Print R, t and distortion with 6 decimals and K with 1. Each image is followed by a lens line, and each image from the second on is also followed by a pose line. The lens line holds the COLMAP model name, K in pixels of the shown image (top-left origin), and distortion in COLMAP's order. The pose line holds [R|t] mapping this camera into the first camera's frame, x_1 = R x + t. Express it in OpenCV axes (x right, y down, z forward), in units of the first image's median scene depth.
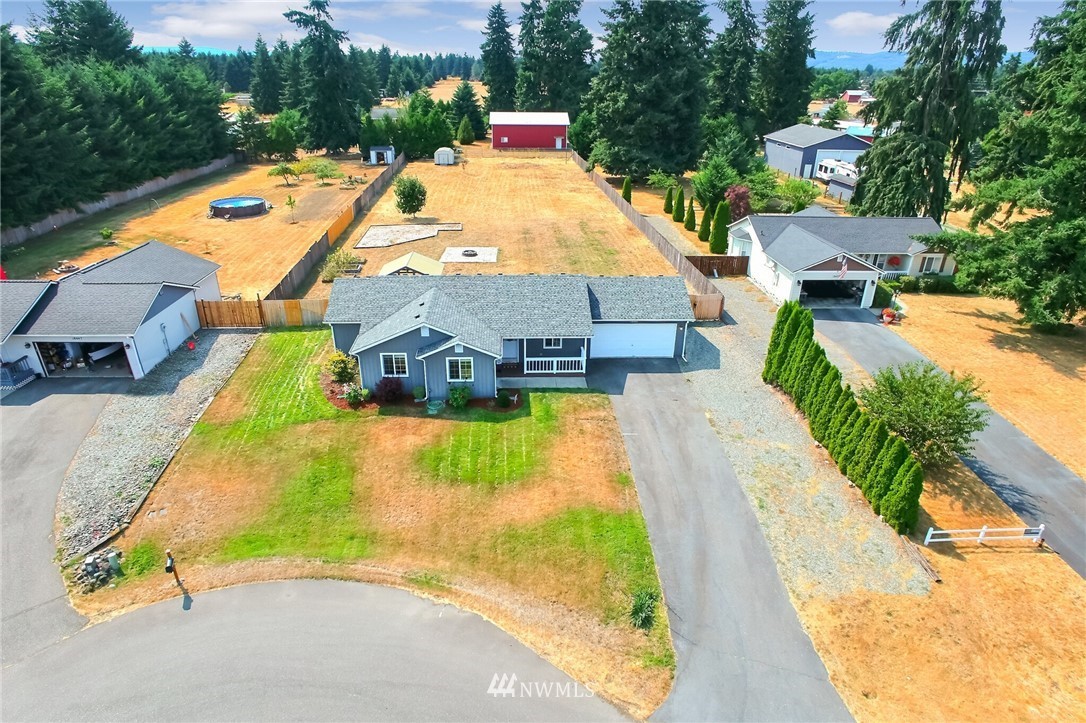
lens RADIAL K [[606.5, 0, 537.1], [0, 606.5, 386.6], [0, 0, 1]] dist [-0.080106, 0.031190]
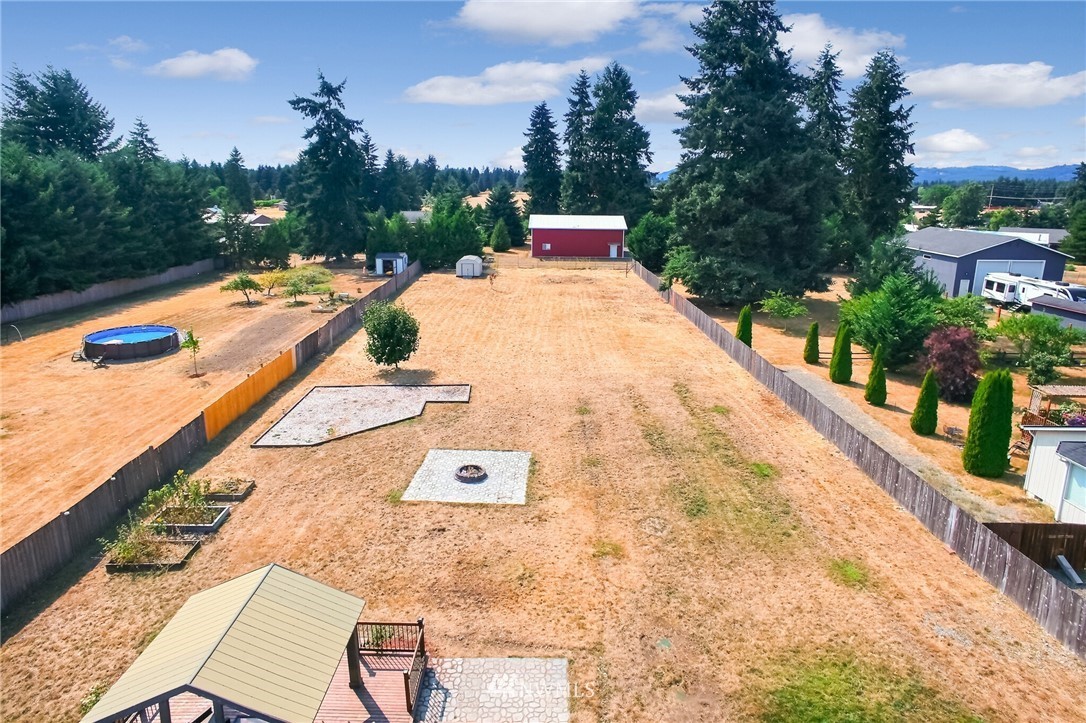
lens RADIAL K [[618.9, 0, 543.0], [0, 618.9, 361.5], [0, 0, 1]] dist [-0.054976, 0.000243]
pose [[0.998470, 0.013942, -0.053510, -0.015795], [-0.024612, 0.978603, -0.204281, -0.112558], [0.049517, 0.205286, 0.977449, 0.270554]]
